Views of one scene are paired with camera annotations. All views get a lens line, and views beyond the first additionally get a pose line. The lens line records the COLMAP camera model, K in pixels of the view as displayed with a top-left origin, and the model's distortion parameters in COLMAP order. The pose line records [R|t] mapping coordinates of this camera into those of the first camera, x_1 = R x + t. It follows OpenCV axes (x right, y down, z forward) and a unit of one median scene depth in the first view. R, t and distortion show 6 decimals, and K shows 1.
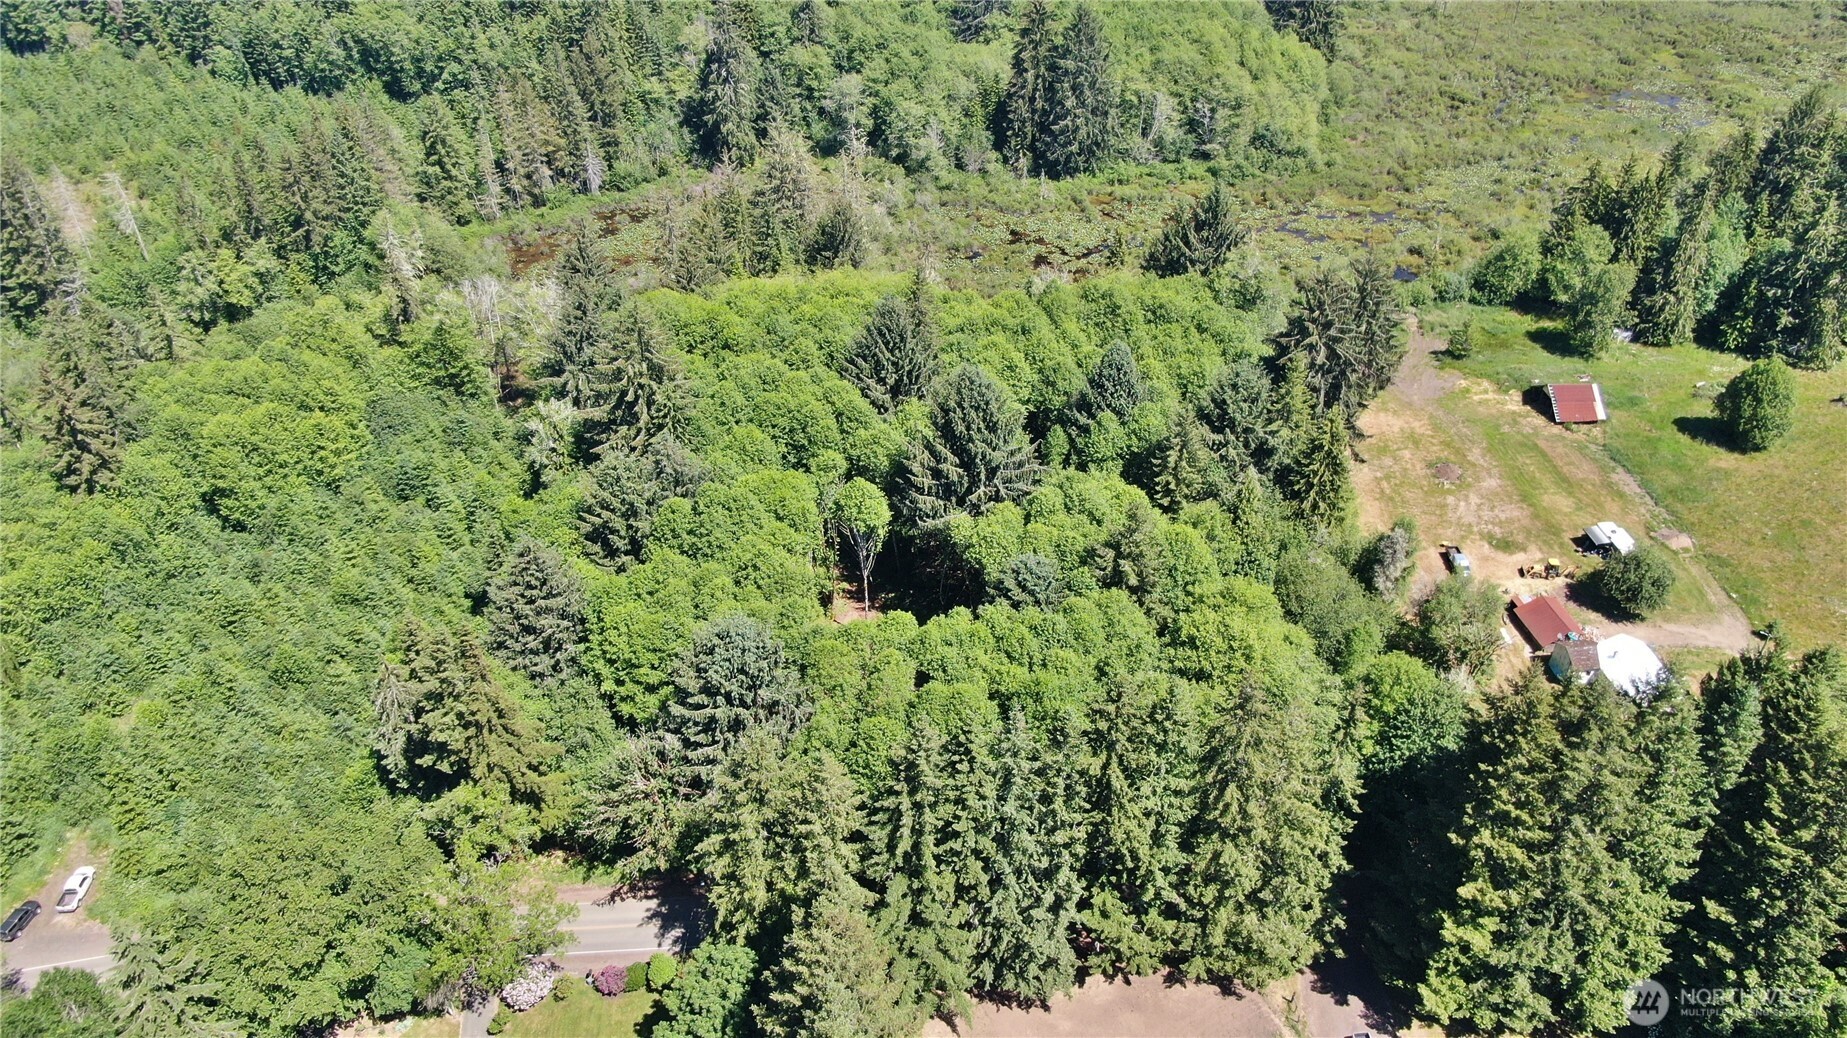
lens RADIAL K [[1298.9, 0, 923.6], [0, 1298.9, 517.6], [0, 0, 1]] dist [-0.004065, 0.002193]
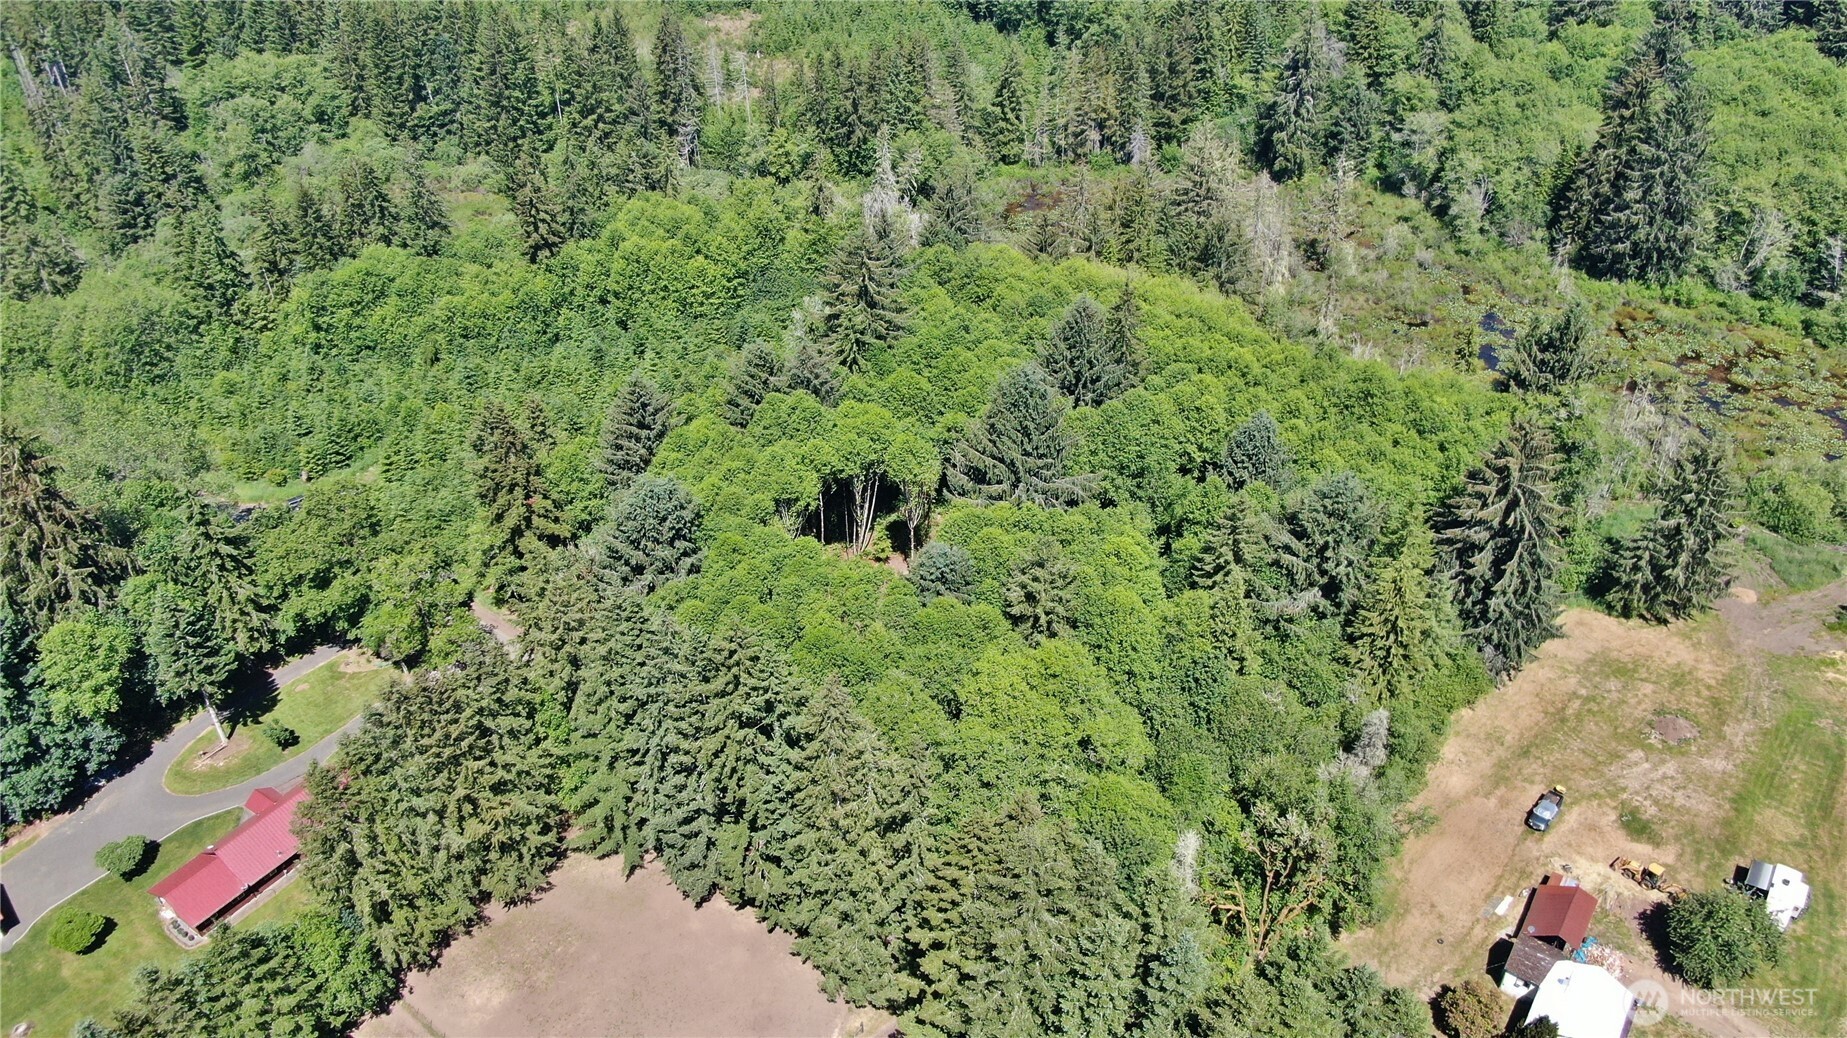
lens RADIAL K [[1298.9, 0, 923.6], [0, 1298.9, 520.4], [0, 0, 1]] dist [-0.004065, 0.002193]
pose [[0.760510, 0.378159, -0.527845, 0.278799], [-0.374028, 0.919628, 0.119947, -0.049475], [0.530780, 0.106208, 0.840828, 0.058863]]
